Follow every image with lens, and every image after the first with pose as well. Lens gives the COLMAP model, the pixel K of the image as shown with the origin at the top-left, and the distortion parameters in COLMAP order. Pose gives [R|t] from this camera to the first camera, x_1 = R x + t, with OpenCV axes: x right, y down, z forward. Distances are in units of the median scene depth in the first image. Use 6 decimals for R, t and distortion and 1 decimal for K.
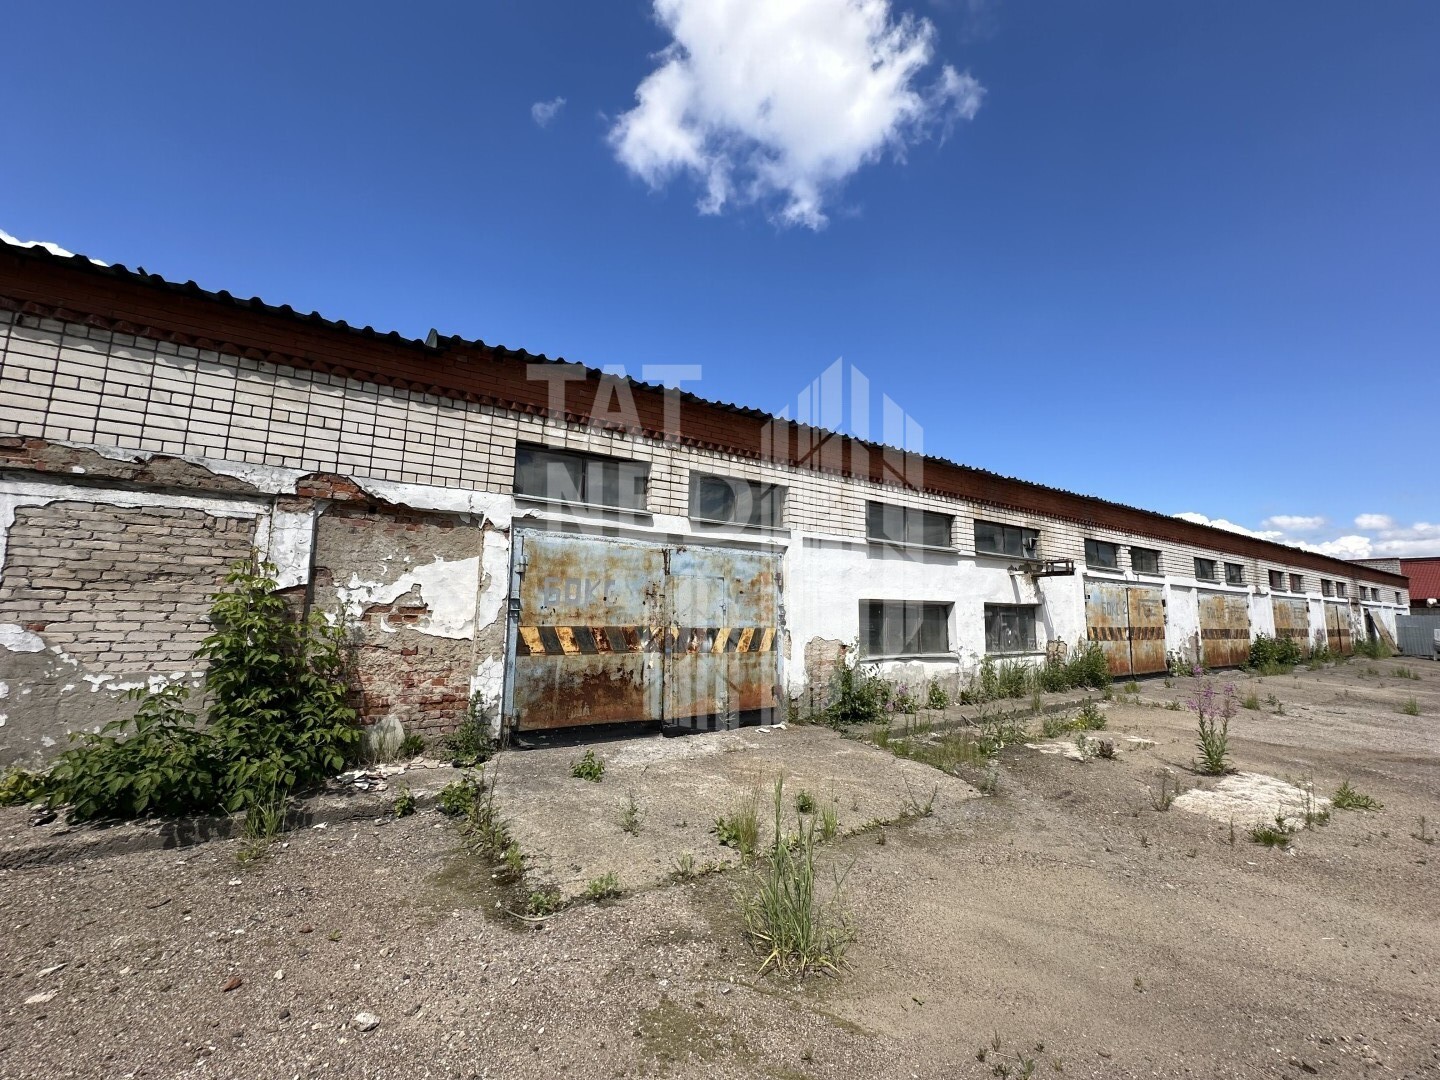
lens RADIAL K [[573.5, 0, 715.4], [0, 573.5, 539.9], [0, 0, 1]] dist [-0.004845, 0.001663]
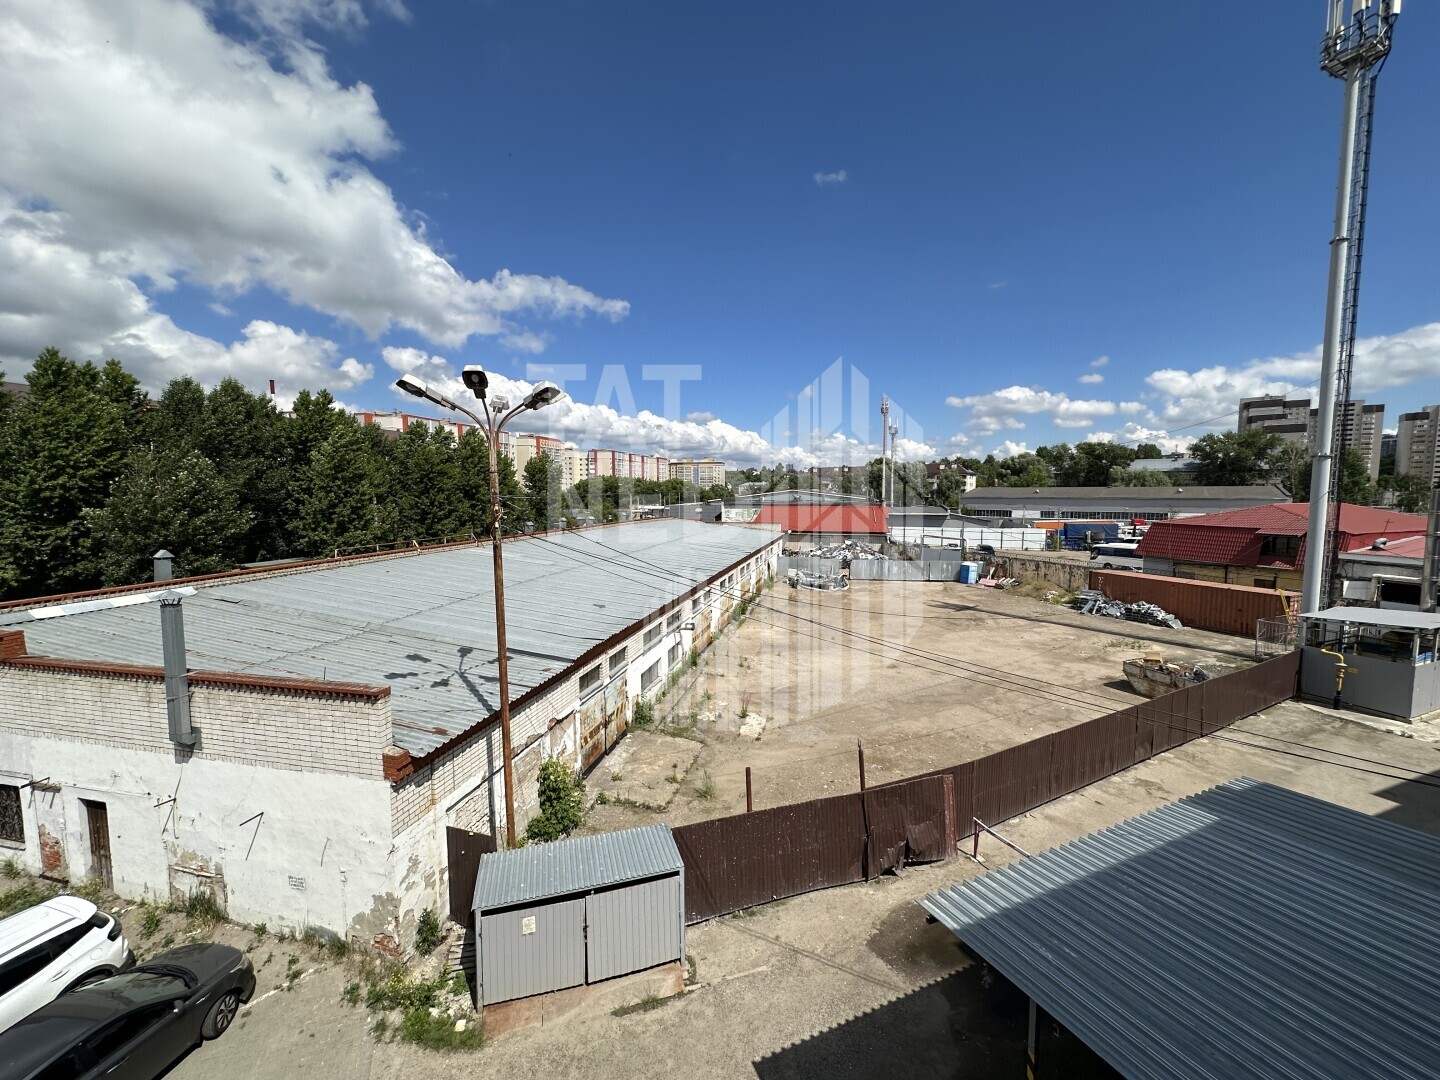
lens RADIAL K [[573.5, 0, 716.5], [0, 573.5, 541.8], [0, 0, 1]] dist [-0.004845, 0.001663]
pose [[0.720962, -0.080380, 0.688297, -0.997308], [-0.071687, 0.979270, 0.189449, -0.805814], [-0.689257, -0.185927, 0.700254, -0.734621]]
